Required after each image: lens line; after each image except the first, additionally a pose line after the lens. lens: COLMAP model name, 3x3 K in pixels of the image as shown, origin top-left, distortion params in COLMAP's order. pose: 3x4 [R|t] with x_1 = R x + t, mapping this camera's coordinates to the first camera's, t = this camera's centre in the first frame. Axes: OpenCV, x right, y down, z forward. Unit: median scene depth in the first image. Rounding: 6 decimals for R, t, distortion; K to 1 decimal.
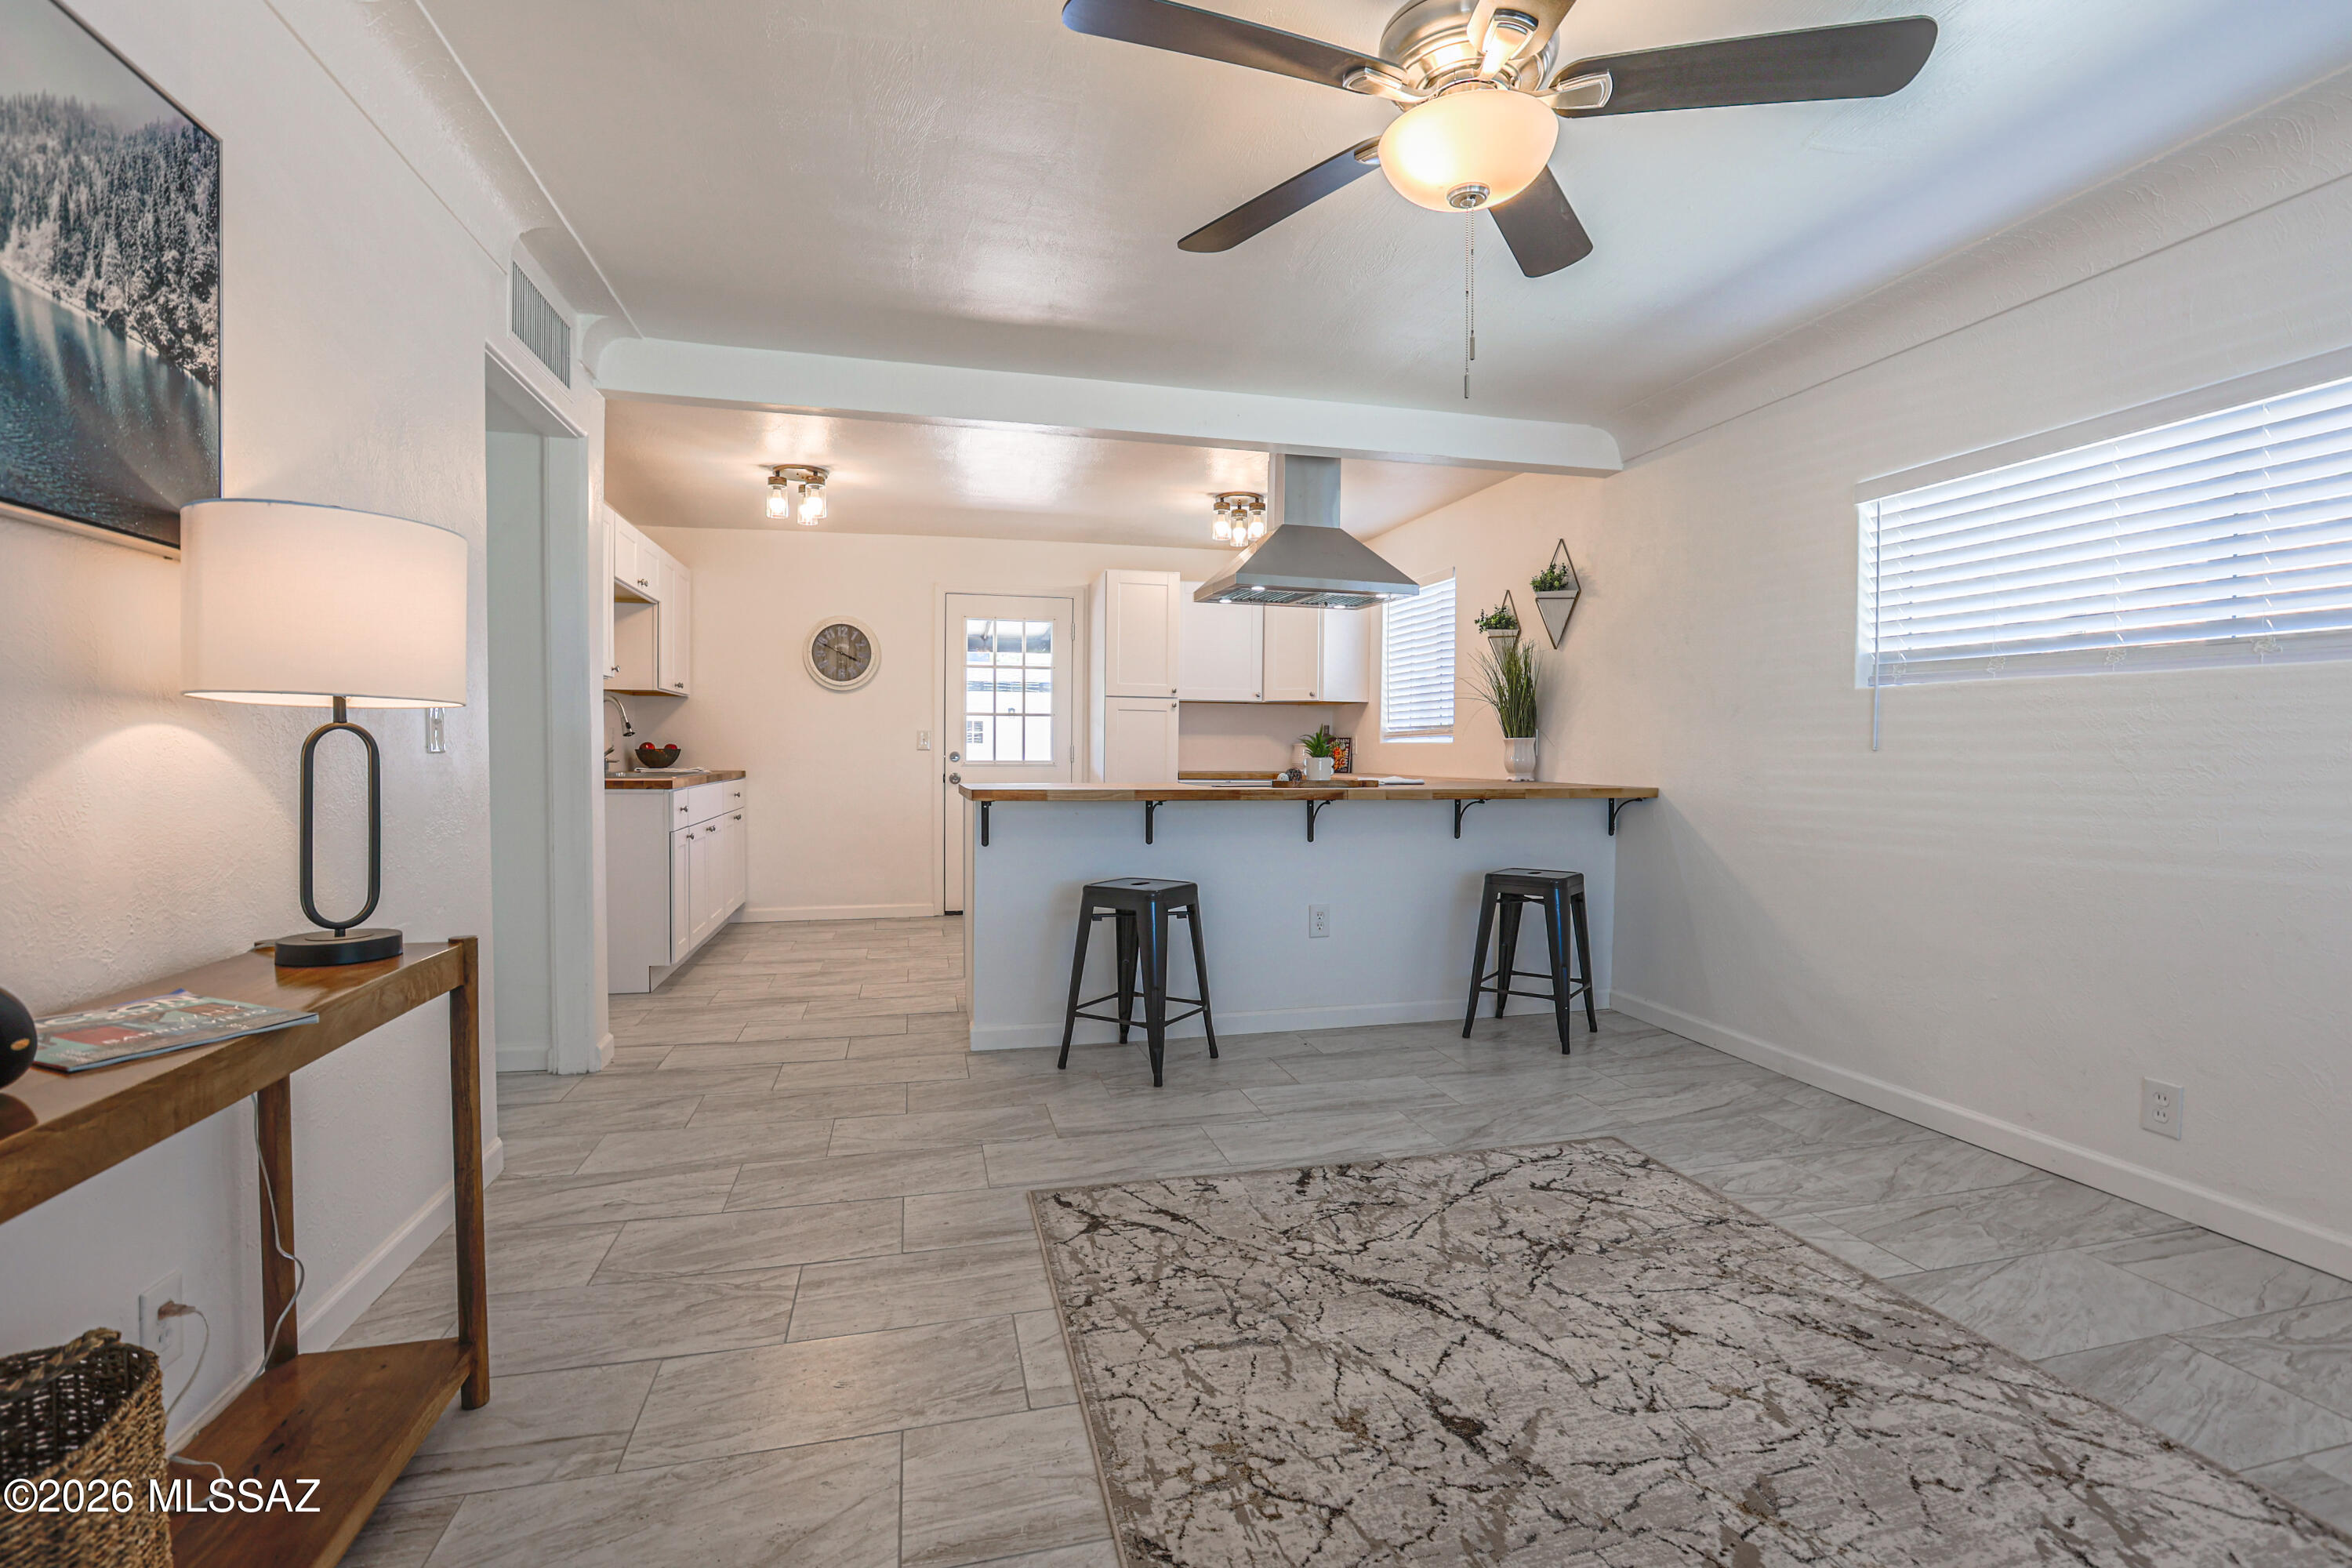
lens RADIAL K [[1074.5, 0, 1190.5], [0, 1074.5, 778.2], [0, 0, 1]] dist [-0.047087, 0.014173]
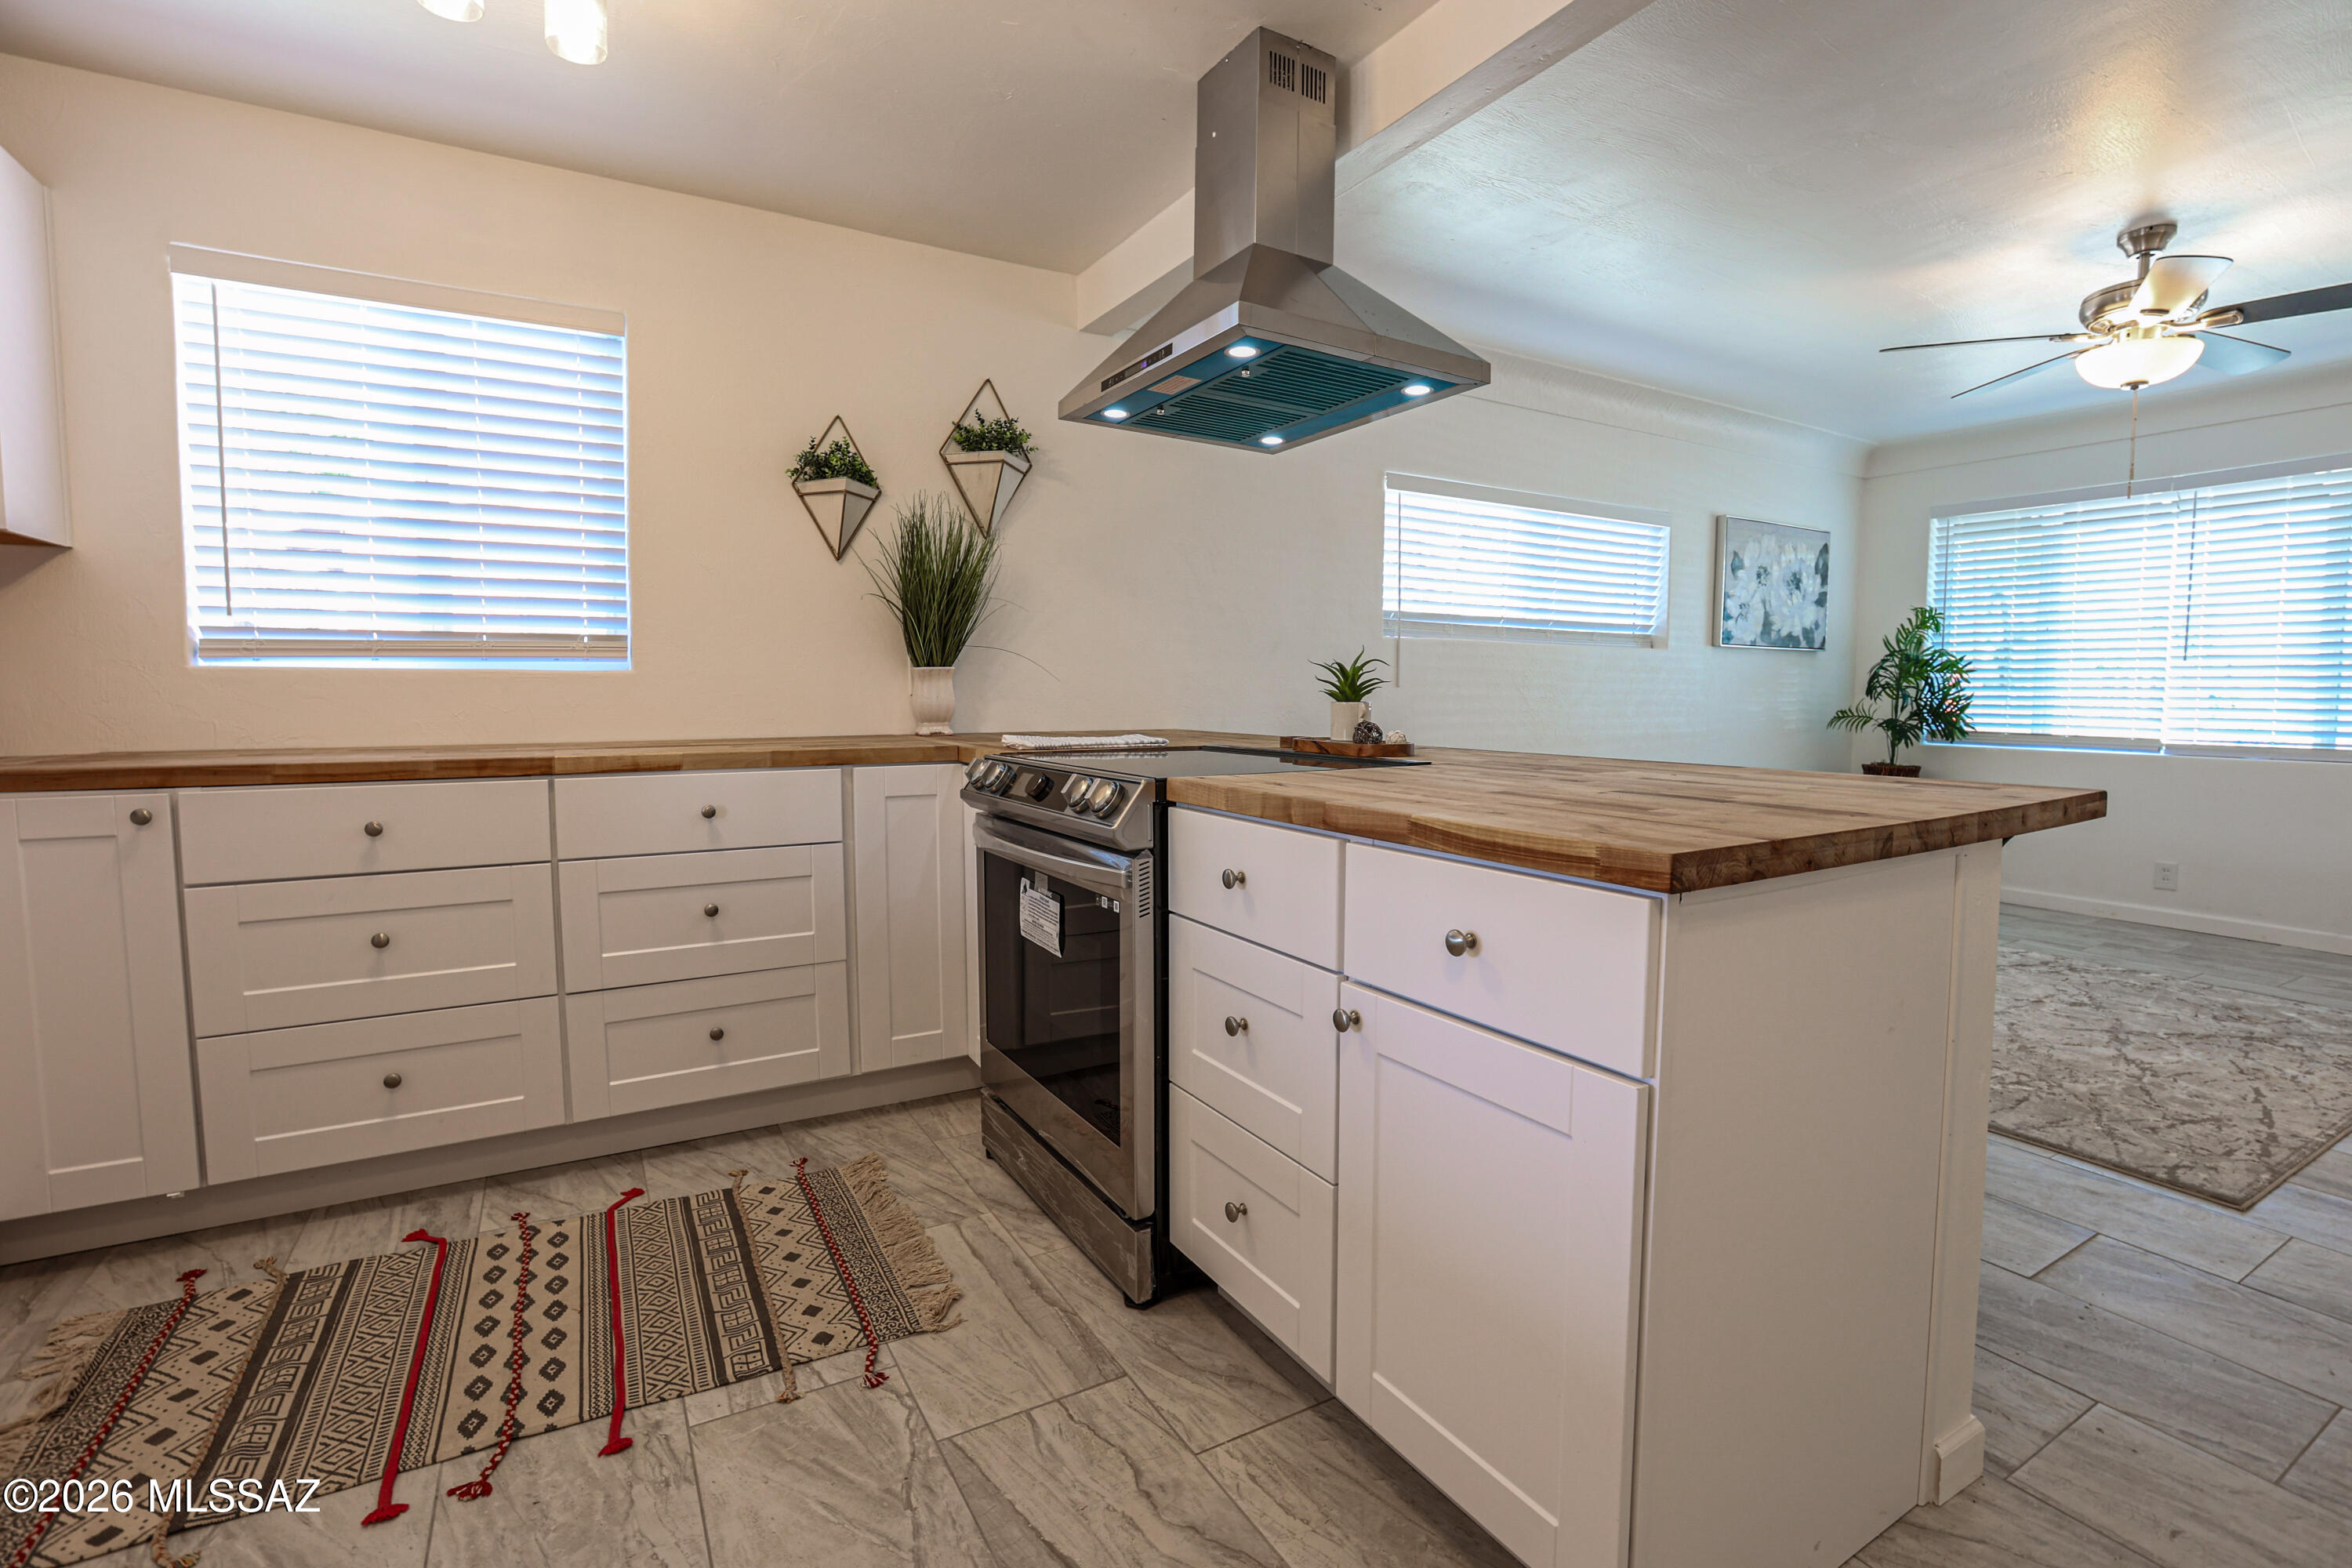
lens RADIAL K [[1074.5, 0, 1193.0], [0, 1074.5, 763.7], [0, 0, 1]] dist [-0.047087, 0.014173]
pose [[-0.274352, -0.072418, 0.958899, -0.623251], [0.021376, 0.996455, 0.081370, -0.051271], [-0.961392, 0.042821, -0.271831, 1.819837]]
